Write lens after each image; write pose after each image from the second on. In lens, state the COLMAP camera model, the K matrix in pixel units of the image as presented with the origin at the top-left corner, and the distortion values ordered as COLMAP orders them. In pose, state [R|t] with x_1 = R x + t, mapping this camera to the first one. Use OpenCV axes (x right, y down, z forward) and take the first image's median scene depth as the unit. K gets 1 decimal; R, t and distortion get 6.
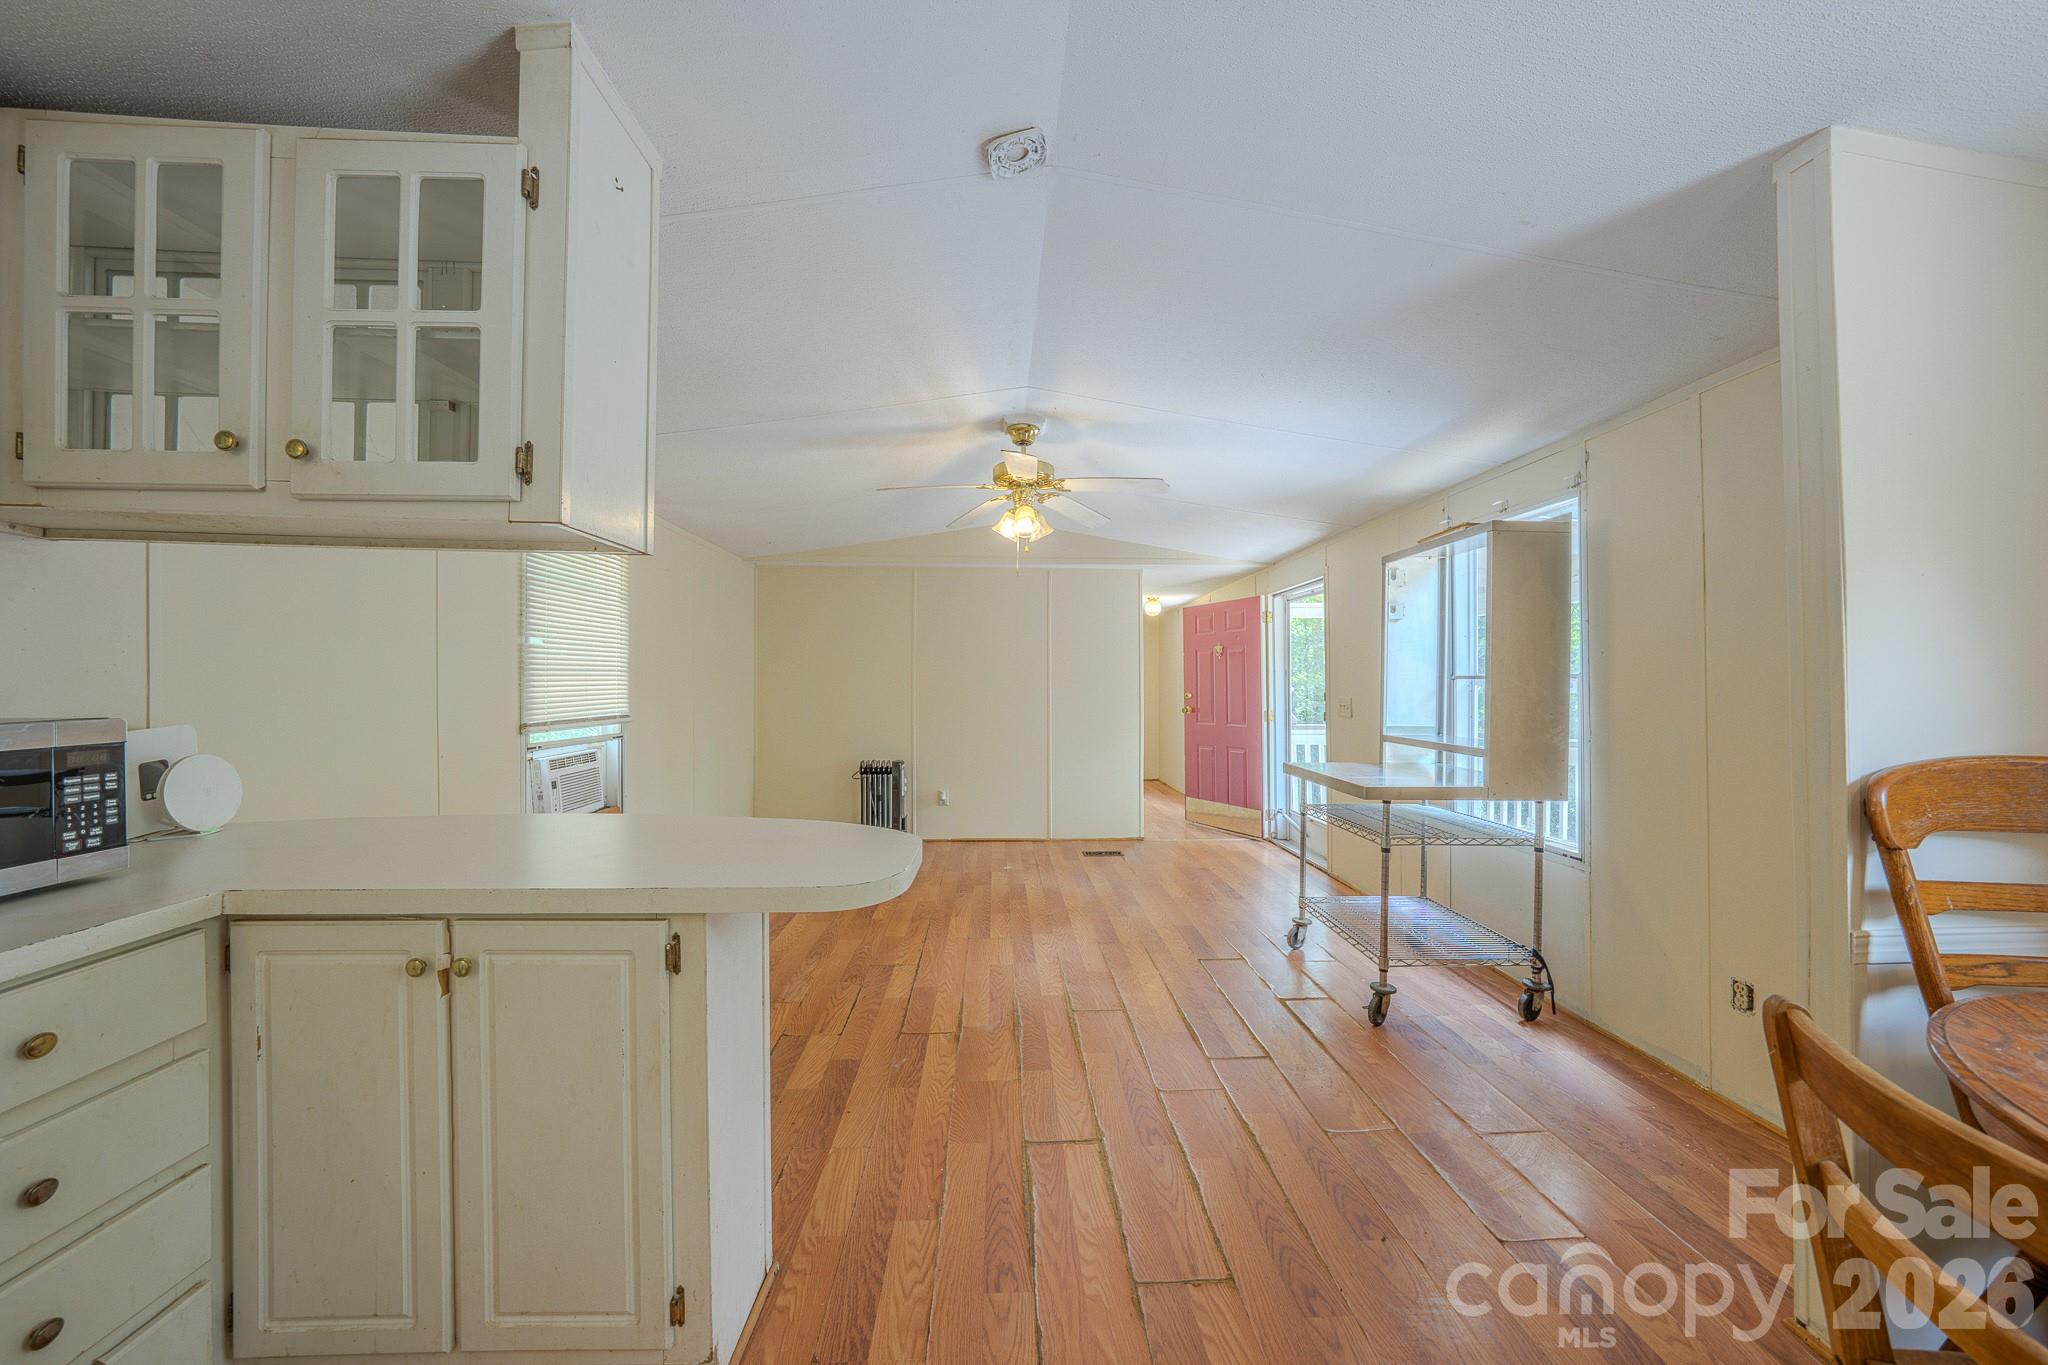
lens RADIAL K [[718.0, 0, 1019.7], [0, 718.0, 680.7], [0, 0, 1]] dist [-0.020279, 0.003367]
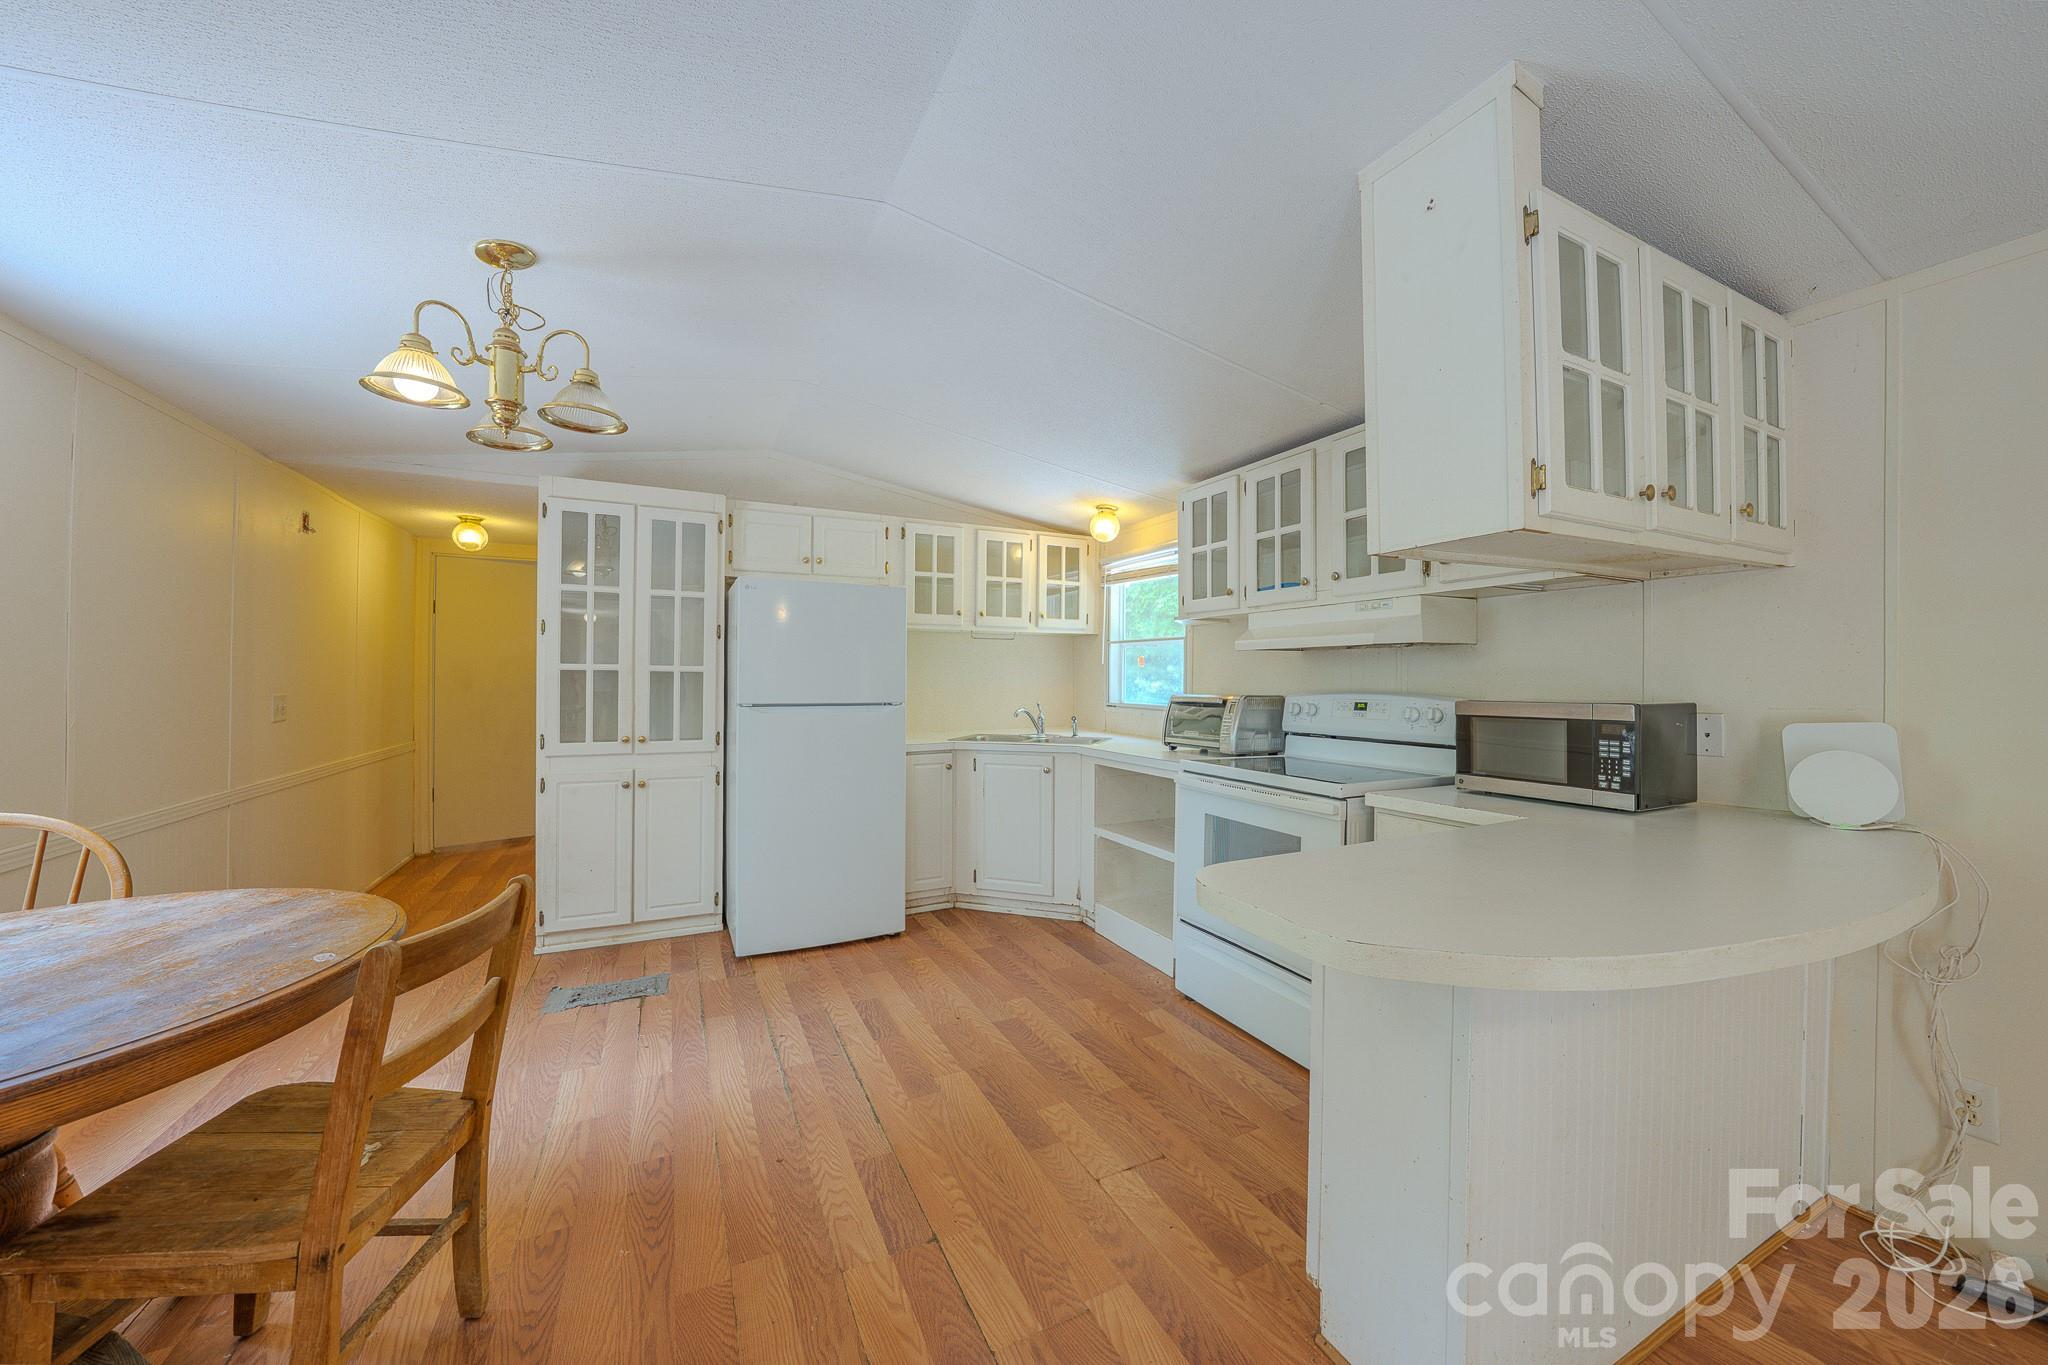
lens RADIAL K [[718.0, 0, 1033.2], [0, 718.0, 676.5], [0, 0, 1]] dist [-0.020279, 0.003367]
pose [[-0.907319, -0.003874, -0.420426, 0.251127], [-0.003832, 0.999992, -0.000943, 0.001546], [0.420426, 0.000755, -0.907326, 1.040890]]
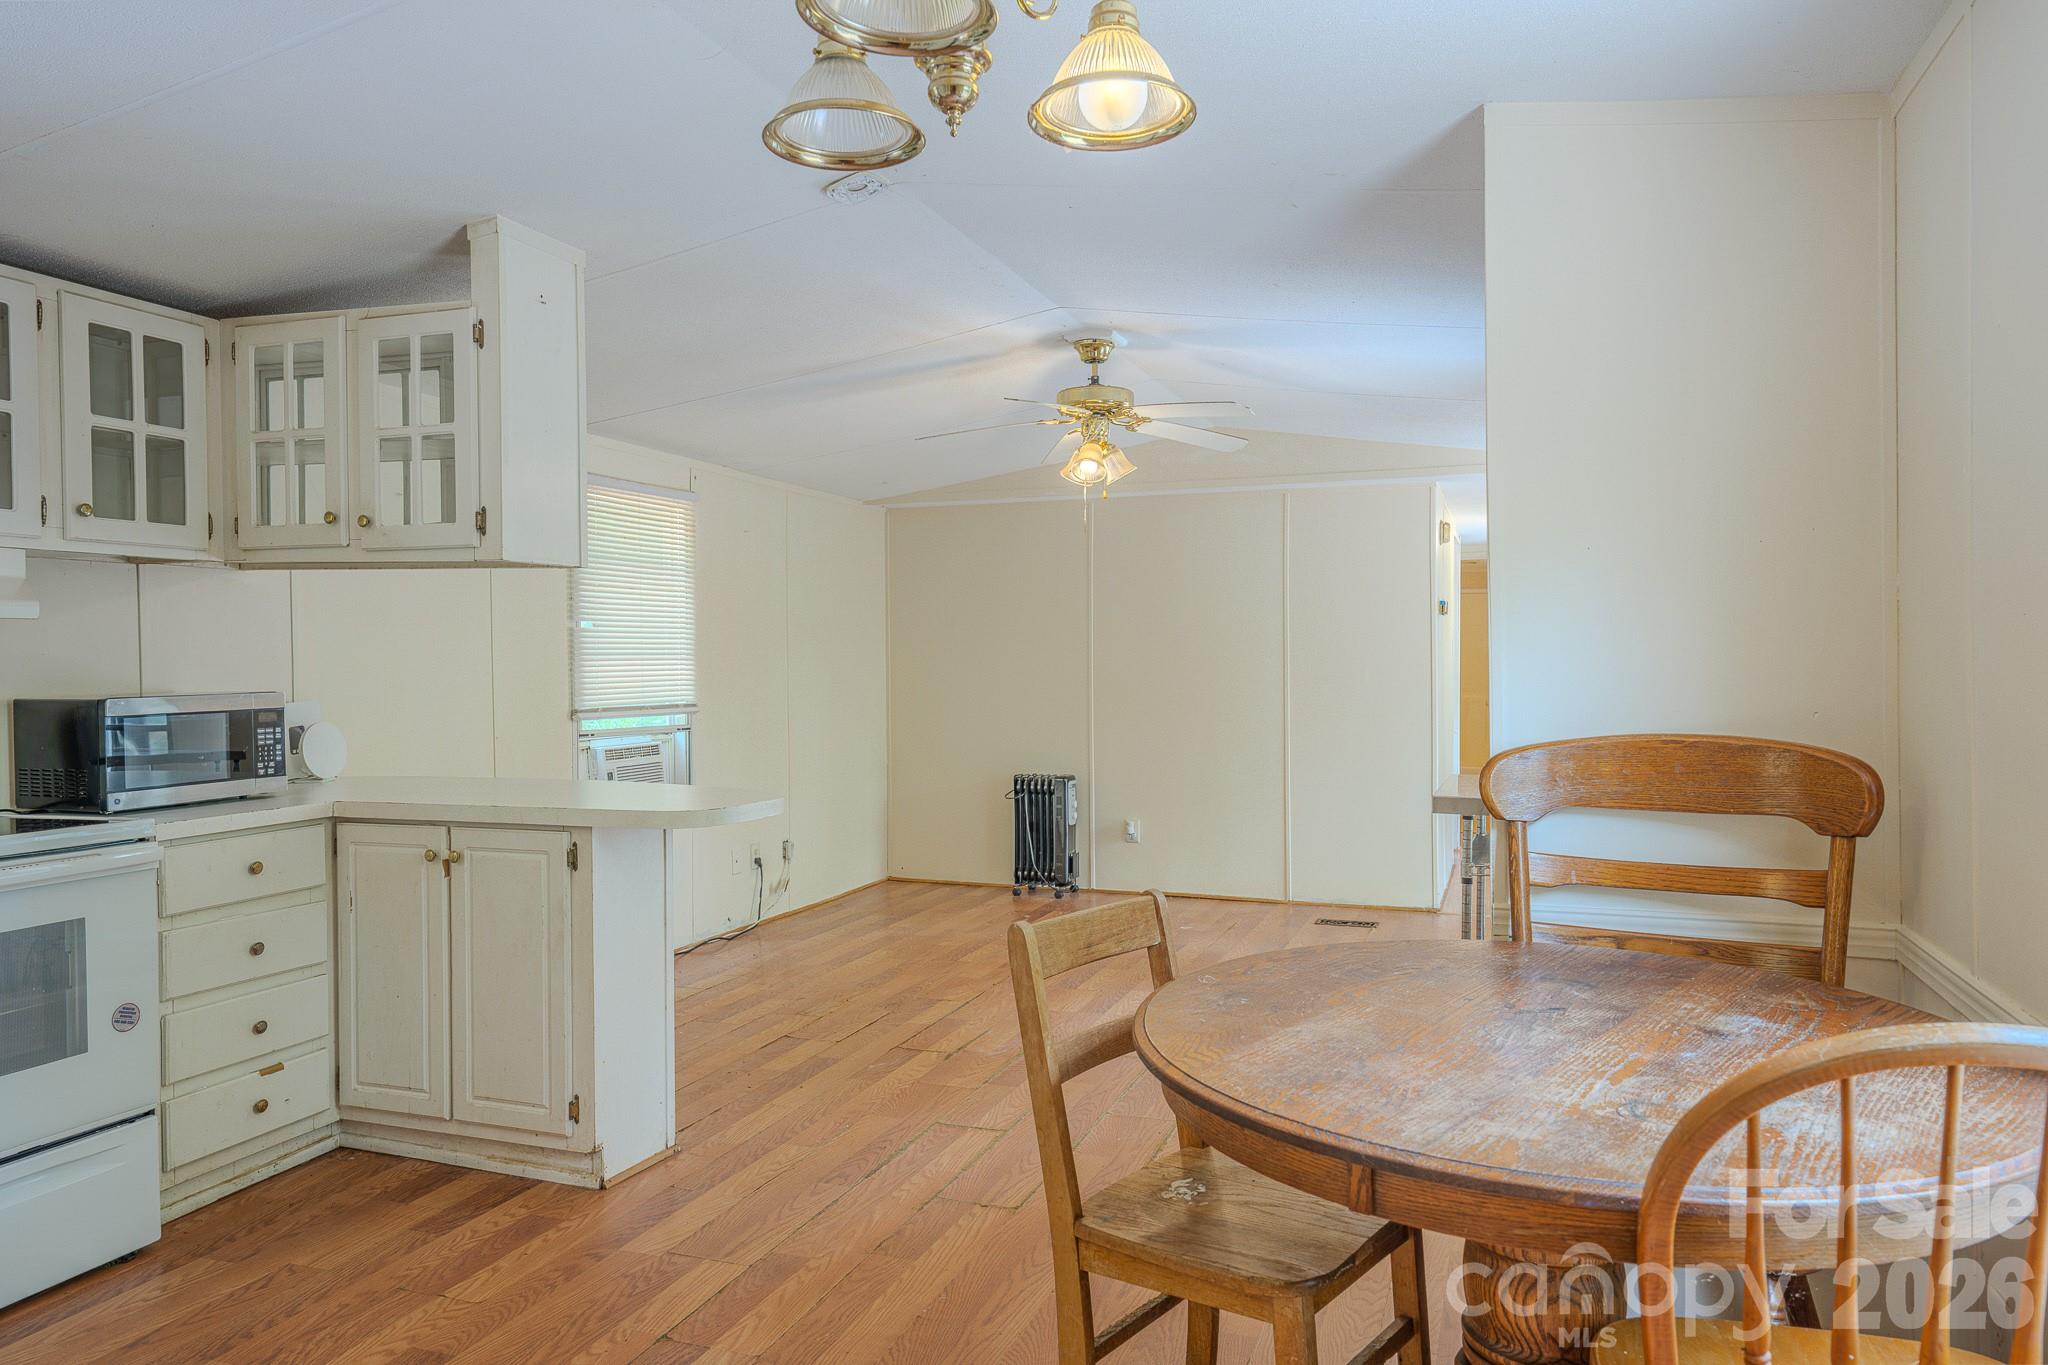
lens RADIAL K [[1354.4, 0, 999.2], [0, 1354.4, 684.5], [0, 0, 1]] dist [0.042003, -0.003262]
pose [[0.917836, -0.000997, -0.396959, 0.778913], [0.007886, 0.999845, 0.015722, 0.001313], [0.396882, -0.017561, 0.917702, -0.652419]]
